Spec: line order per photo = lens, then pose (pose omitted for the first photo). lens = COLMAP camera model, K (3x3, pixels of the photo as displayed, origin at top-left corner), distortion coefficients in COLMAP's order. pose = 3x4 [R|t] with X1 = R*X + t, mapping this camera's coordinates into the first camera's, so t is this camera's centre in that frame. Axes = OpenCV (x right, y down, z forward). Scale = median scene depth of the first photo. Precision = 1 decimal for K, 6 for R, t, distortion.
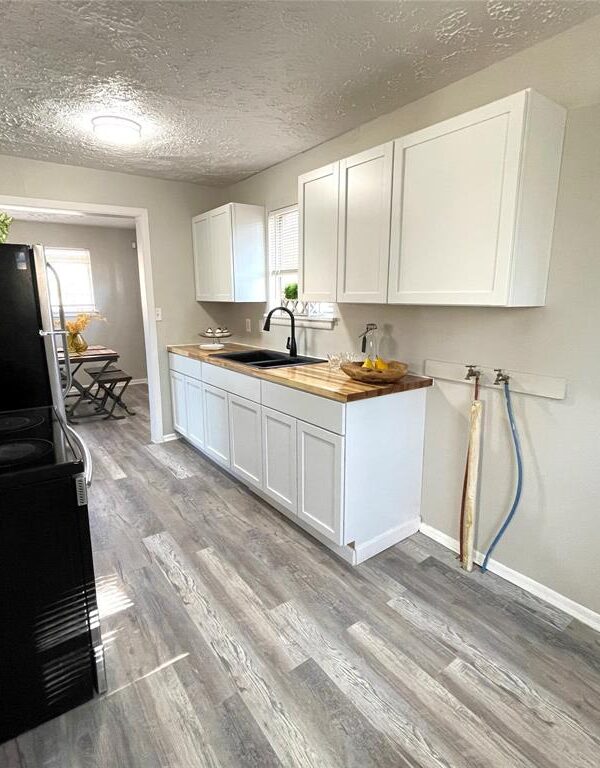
lens RADIAL K [[416.4, 0, 300.0], [0, 416.4, 384.0], [0, 0, 1]] dist [-0.004076, 0.000444]
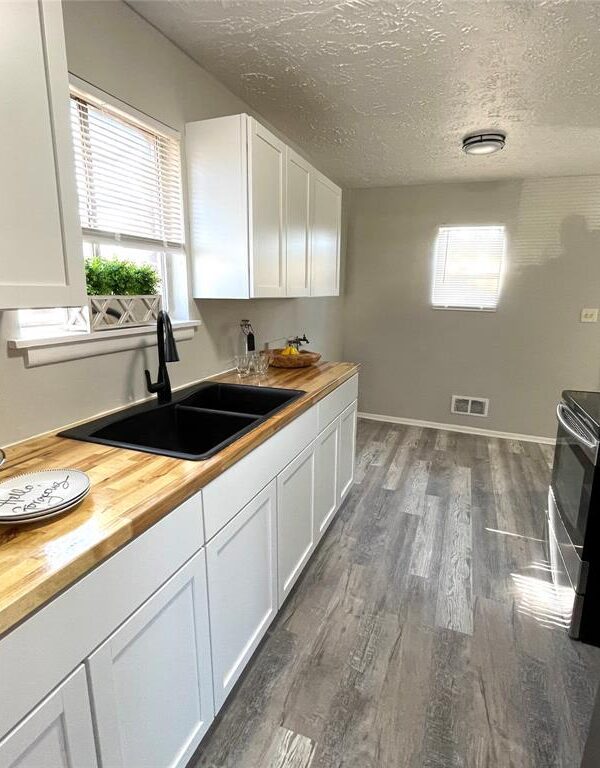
lens RADIAL K [[416.4, 0, 300.0], [0, 416.4, 384.0], [0, 0, 1]] dist [-0.004076, 0.000444]
pose [[-0.532372, -0.192174, 0.824409, -0.718560], [0.165894, 0.931321, 0.324224, -0.303982], [-0.830096, 0.309372, -0.463928, 1.428753]]
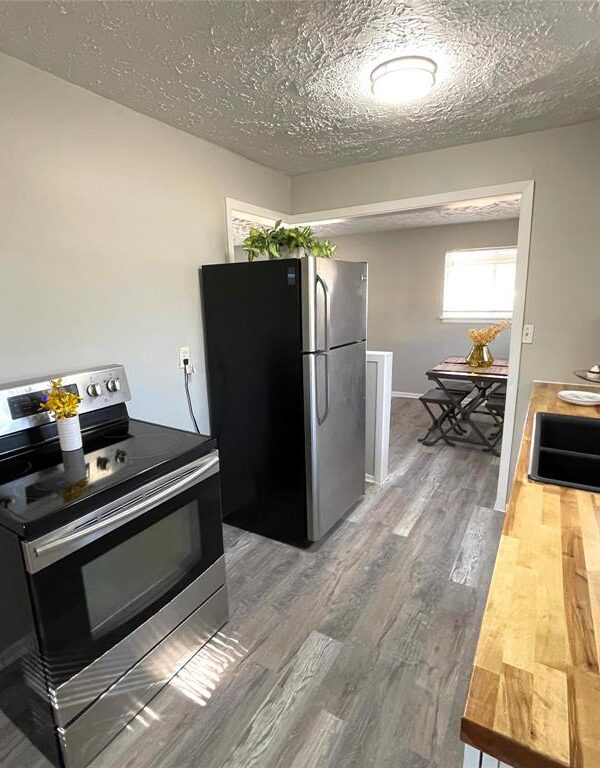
lens RADIAL K [[416.4, 0, 300.0], [0, 416.4, 384.0], [0, 0, 1]] dist [-0.004076, 0.000444]
pose [[0.393224, 0.182262, -0.901197, 0.220549], [-0.175951, 0.976958, 0.120810, -0.161440], [0.902450, 0.111061, 0.416233, 0.600511]]
